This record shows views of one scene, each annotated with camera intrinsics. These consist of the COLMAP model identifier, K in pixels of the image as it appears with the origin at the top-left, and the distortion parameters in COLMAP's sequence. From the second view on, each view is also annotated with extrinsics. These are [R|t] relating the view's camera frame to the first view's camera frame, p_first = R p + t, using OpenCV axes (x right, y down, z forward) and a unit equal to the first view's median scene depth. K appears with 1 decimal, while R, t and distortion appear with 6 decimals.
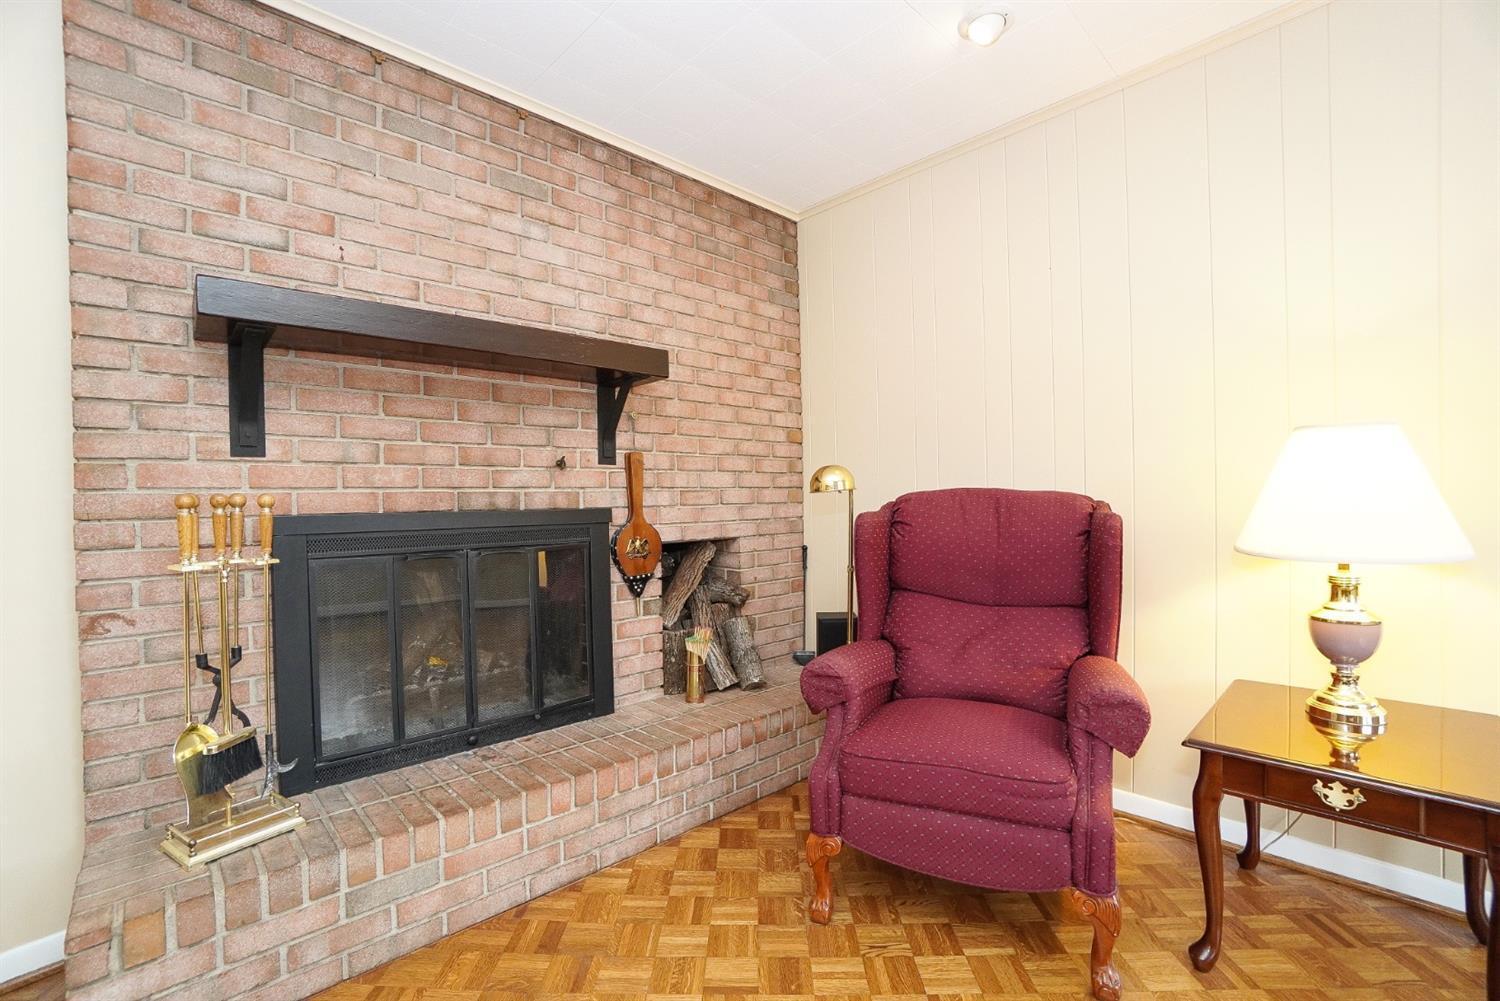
lens RADIAL K [[663.6, 0, 753.9], [0, 663.6, 505.2], [0, 0, 1]] dist [-0.059767, 0.020747]
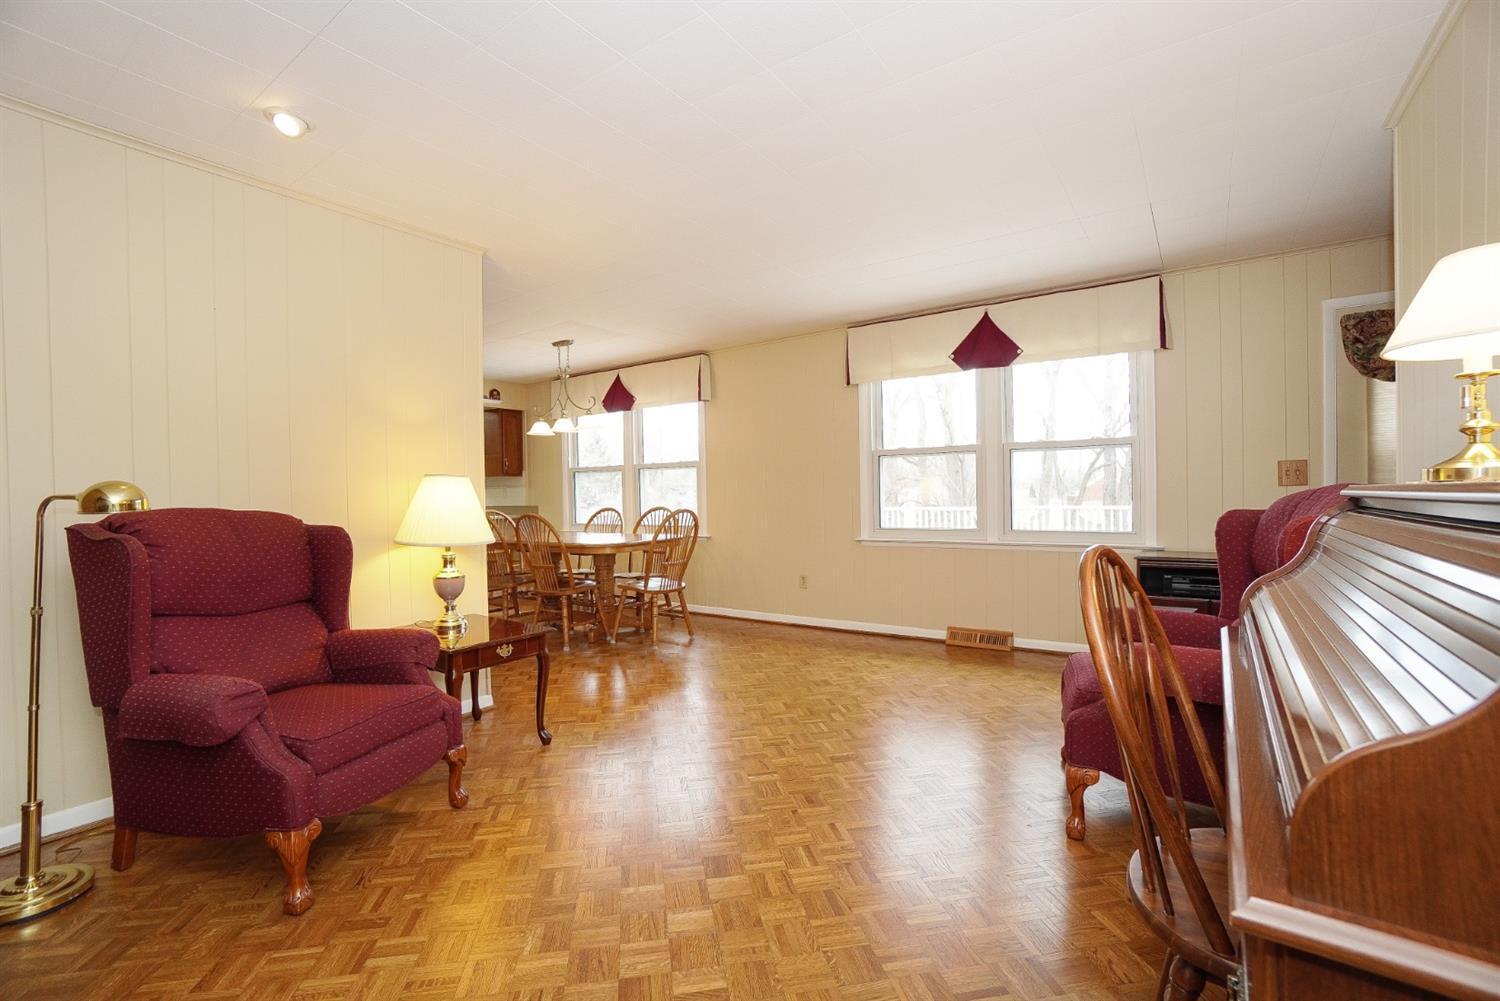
lens RADIAL K [[663.6, 0, 753.9], [0, 663.6, 505.2], [0, 0, 1]] dist [-0.059767, 0.020747]
pose [[-0.217908, 0.003004, 0.975965, -0.868736], [0.013059, 0.999915, -0.000162, -0.016529], [-0.975882, 0.012710, -0.217928, 0.392562]]
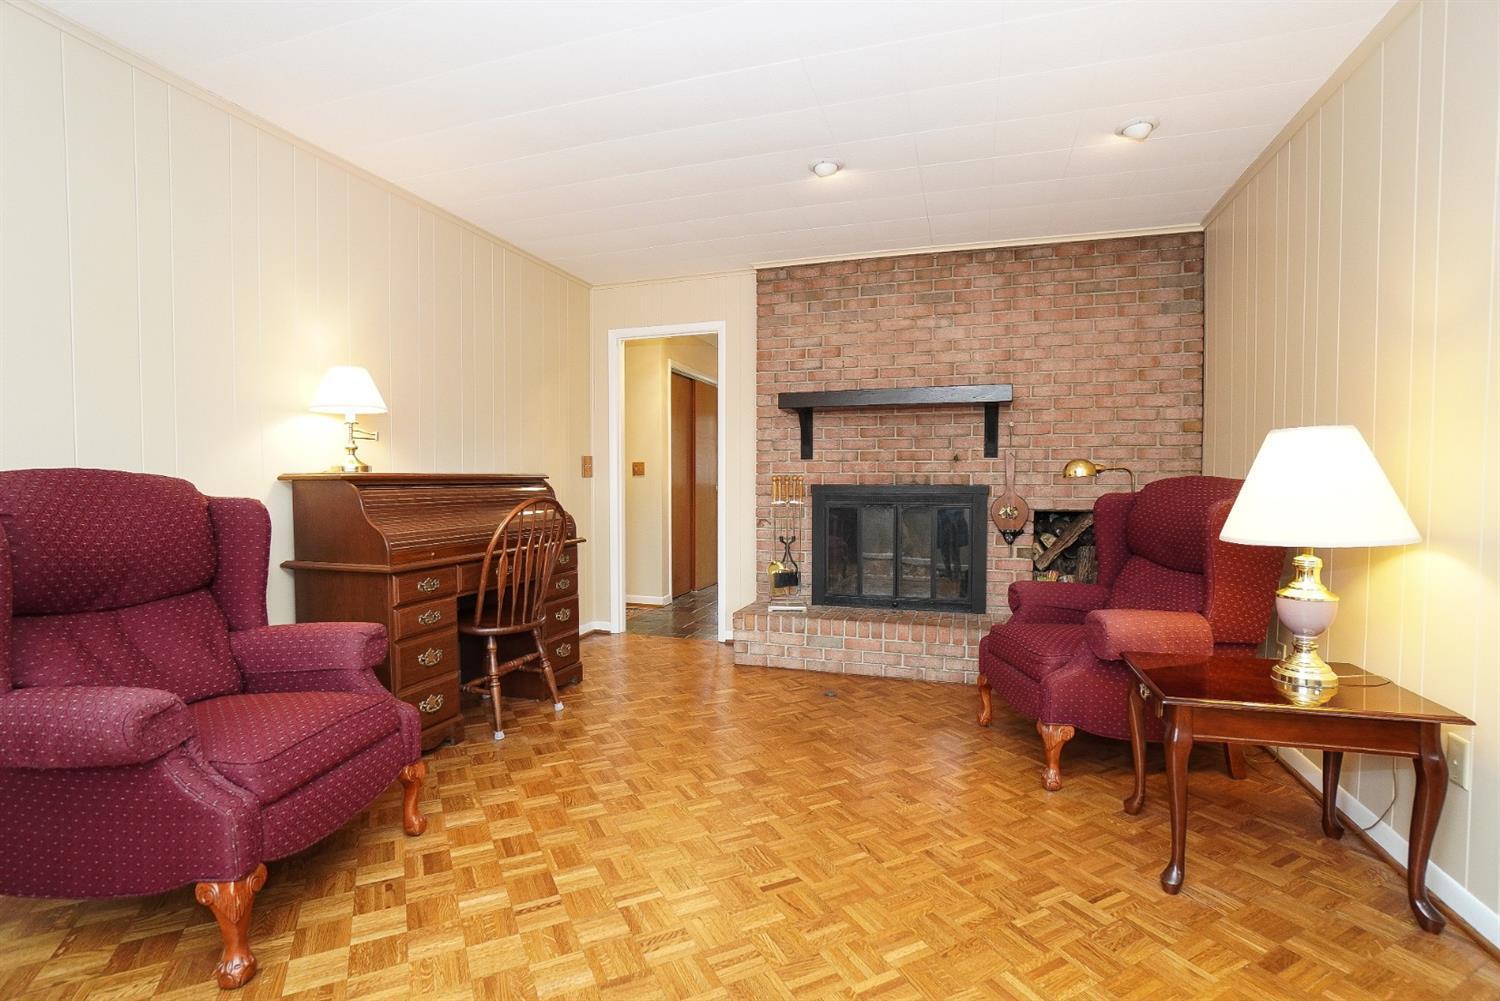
lens RADIAL K [[663.6, 0, 753.9], [0, 663.6, 505.2], [0, 0, 1]] dist [-0.059767, 0.020747]
pose [[0.485994, 0.050339, -0.872511, 1.052946], [-0.015155, 0.998675, 0.049176, -0.019538], [0.873831, -0.010676, 0.486113, -0.305704]]
